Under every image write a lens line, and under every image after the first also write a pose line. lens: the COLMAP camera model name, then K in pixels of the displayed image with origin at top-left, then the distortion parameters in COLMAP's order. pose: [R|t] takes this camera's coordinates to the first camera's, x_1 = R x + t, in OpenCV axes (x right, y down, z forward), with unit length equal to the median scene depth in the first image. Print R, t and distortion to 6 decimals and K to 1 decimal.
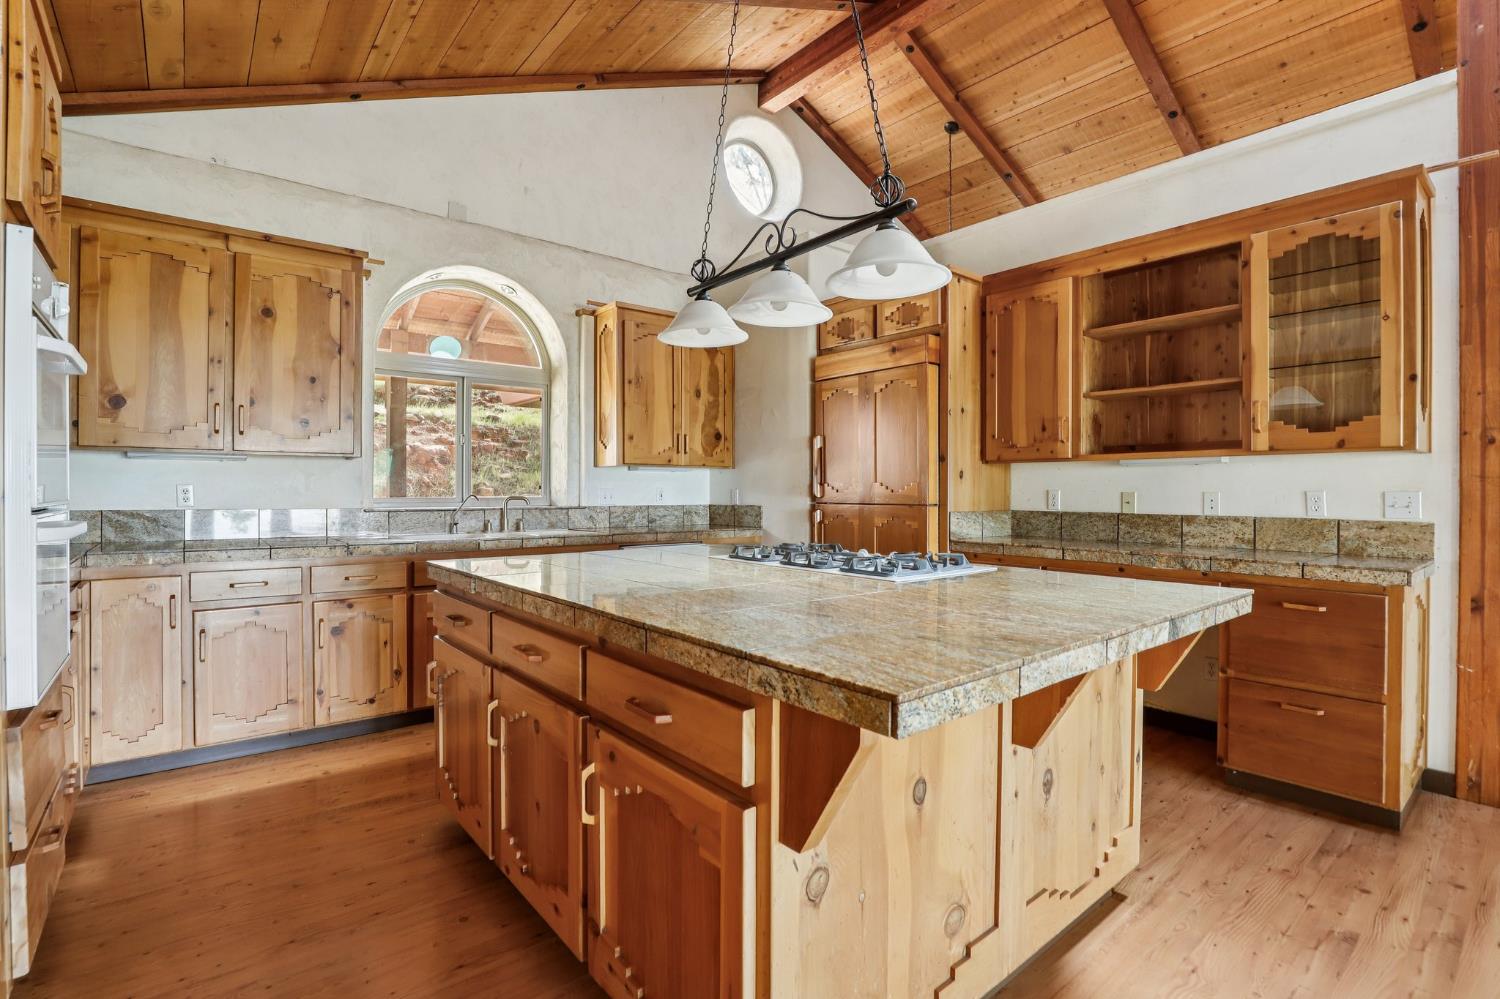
lens RADIAL K [[698.4, 0, 746.8], [0, 698.4, 489.9], [0, 0, 1]] dist [-0.040494, 0.006557]
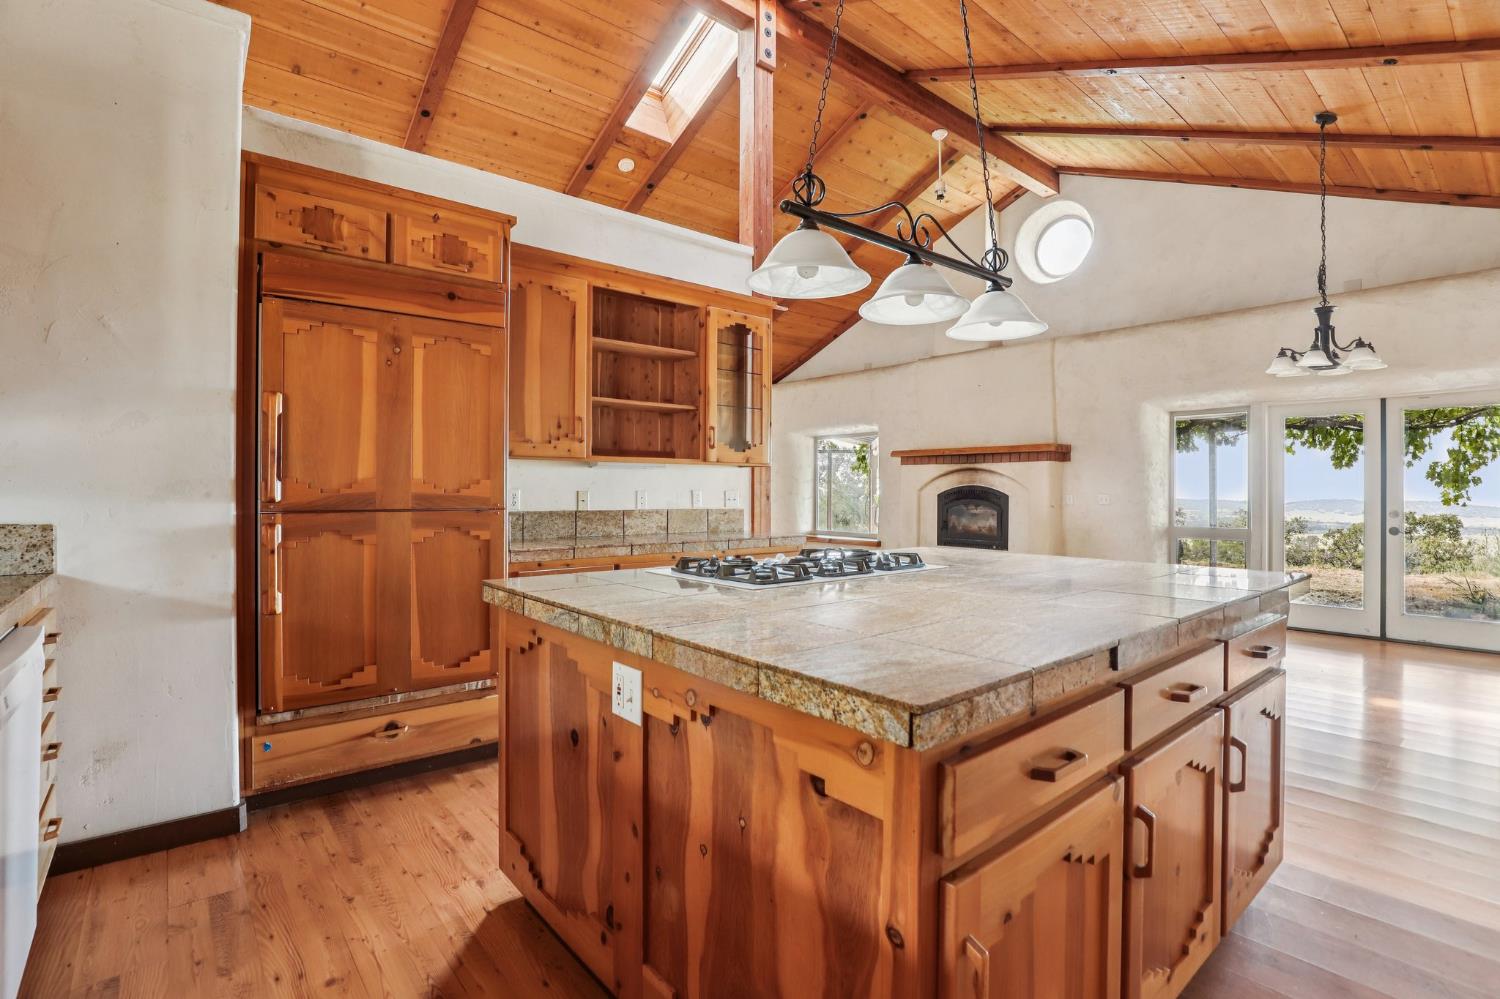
lens RADIAL K [[698.4, 0, 746.8], [0, 698.4, 489.9], [0, 0, 1]] dist [-0.040494, 0.006557]
pose [[-0.012585, -0.004643, 0.999910, -0.472532], [-0.005255, 0.999976, 0.004577, -0.004225], [-0.999907, -0.005197, -0.012610, 0.646810]]
